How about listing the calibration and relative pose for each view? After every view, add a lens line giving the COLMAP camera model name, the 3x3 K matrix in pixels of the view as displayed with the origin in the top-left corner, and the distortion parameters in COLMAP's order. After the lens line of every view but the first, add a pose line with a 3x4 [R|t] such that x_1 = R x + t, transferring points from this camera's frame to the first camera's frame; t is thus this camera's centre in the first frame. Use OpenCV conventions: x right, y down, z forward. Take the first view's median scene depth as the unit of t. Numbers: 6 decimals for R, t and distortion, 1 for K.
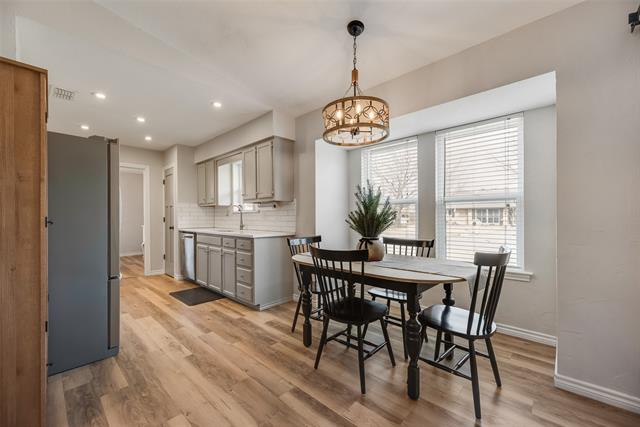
lens RADIAL K [[256.5, 0, 322.7], [0, 256.5, 220.2], [0, 0, 1]] dist [0.000323, 0.000084]
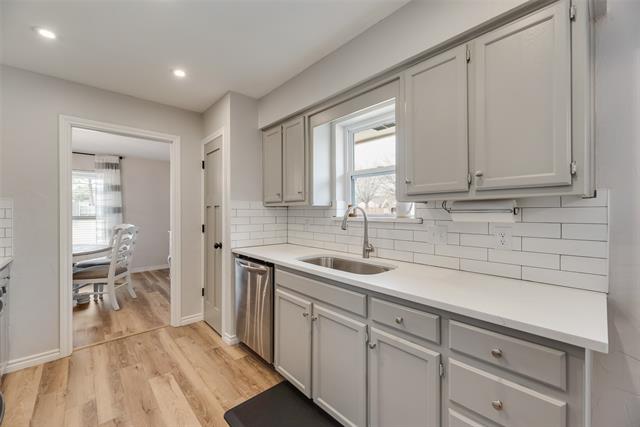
lens RADIAL K [[256.5, 0, 321.2], [0, 256.5, 211.4], [0, 0, 1]] dist [0.000323, 0.000084]
pose [[0.996797, 0.000604, -0.079973, -0.439663], [-0.001689, 0.999907, -0.013506, -0.050209], [0.079958, 0.013598, 0.996706, 0.635783]]
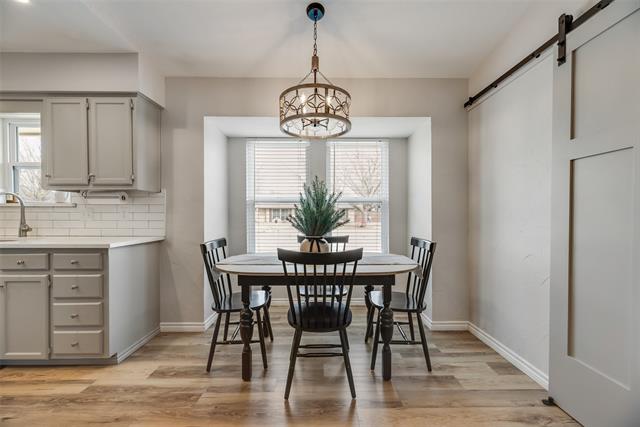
lens RADIAL K [[256.5, 0, 320.5], [0, 256.5, 217.5], [0, 0, 1]] dist [0.000323, 0.000084]
pose [[0.725755, -0.001131, 0.687953, -0.280966], [0.004201, 0.999987, -0.002787, -0.000533], [-0.687941, 0.004913, 0.725750, 0.178343]]
